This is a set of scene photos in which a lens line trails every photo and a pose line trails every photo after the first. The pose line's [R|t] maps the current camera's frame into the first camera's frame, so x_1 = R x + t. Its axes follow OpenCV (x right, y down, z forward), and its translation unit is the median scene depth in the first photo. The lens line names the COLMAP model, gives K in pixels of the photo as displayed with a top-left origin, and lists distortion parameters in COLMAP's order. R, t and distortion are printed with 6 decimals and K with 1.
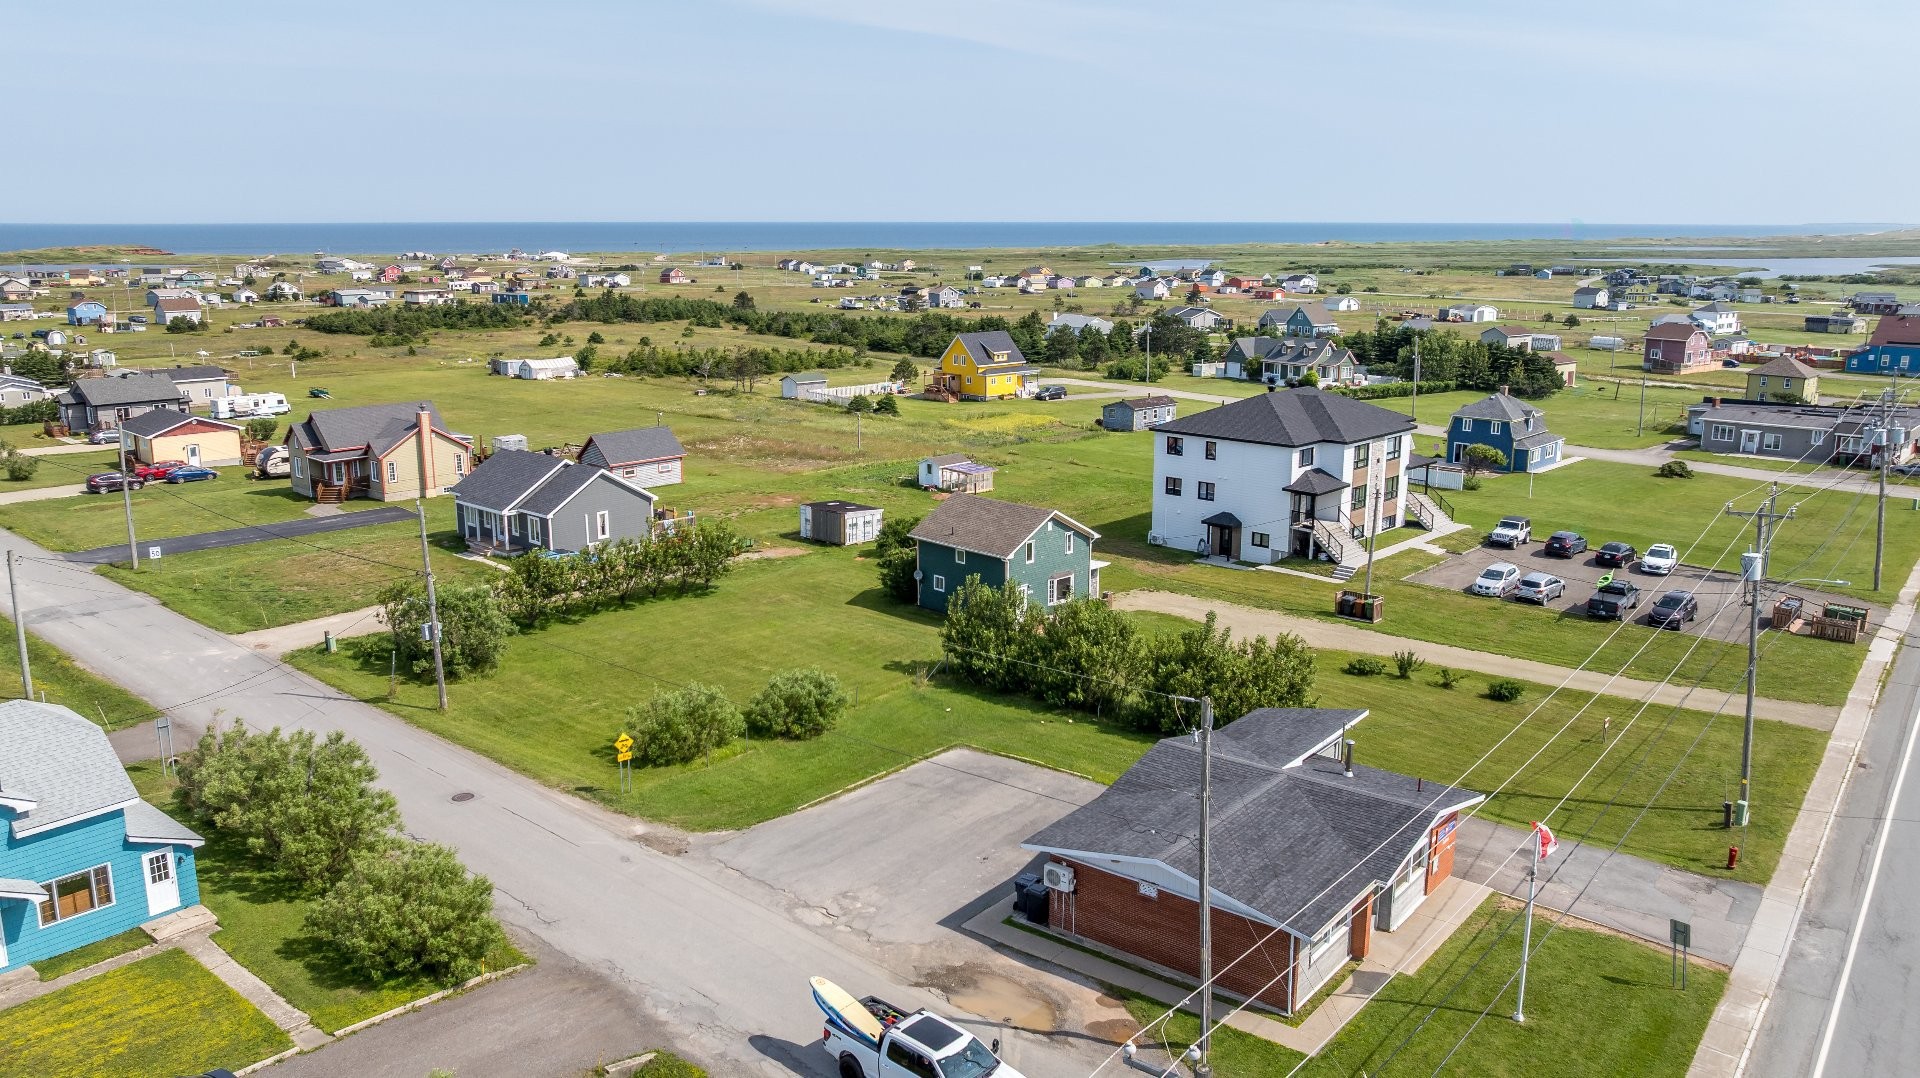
lens RADIAL K [[1427.7, 0, 955.6], [0, 1427.7, 515.5], [0, 0, 1]] dist [-0.016745, -0.005193]
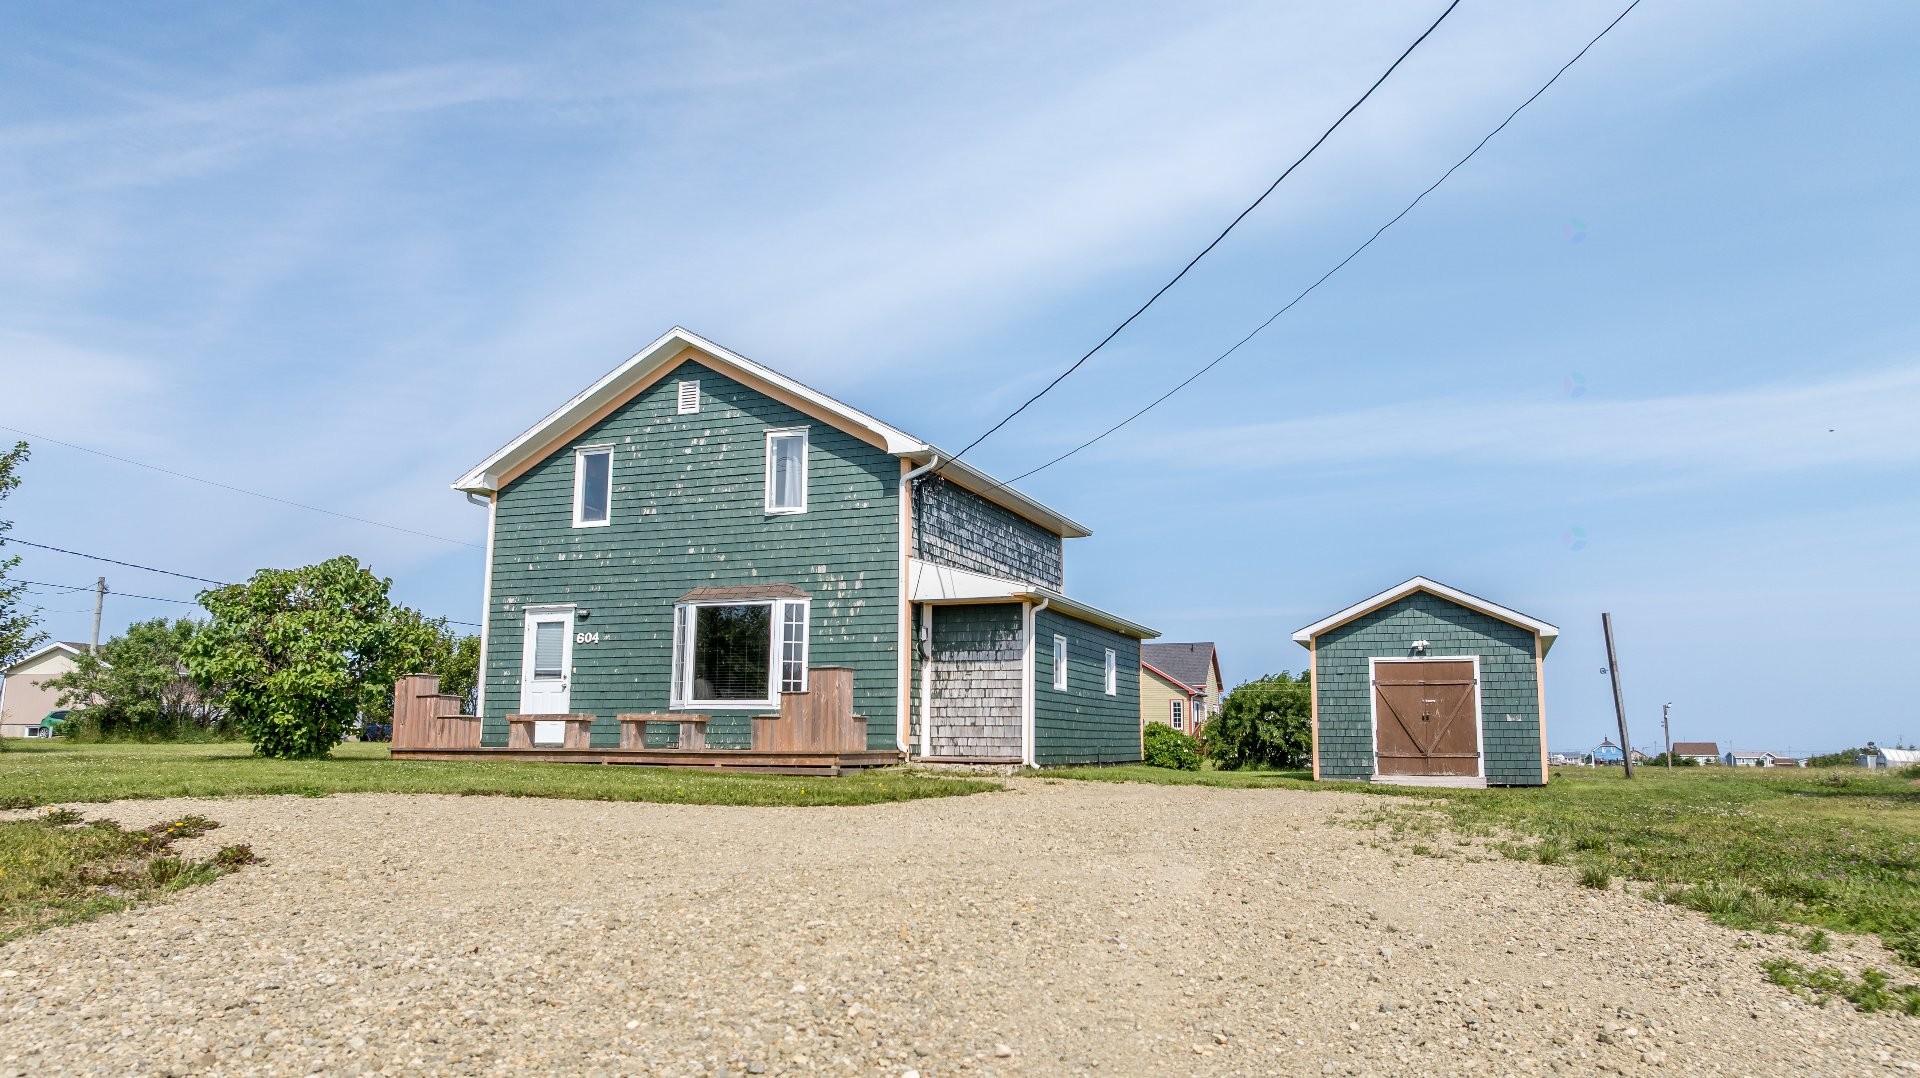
lens RADIAL K [[1421.1, 0, 956.5], [0, 1421.1, 507.9], [0, 0, 1]] dist [-0.013555, -0.008862]
pose [[0.409102, -0.157174, -0.898850, 0.266940], [-0.189953, 0.948805, -0.252364, 0.069960], [0.892498, 0.273982, 0.358303, 0.796815]]
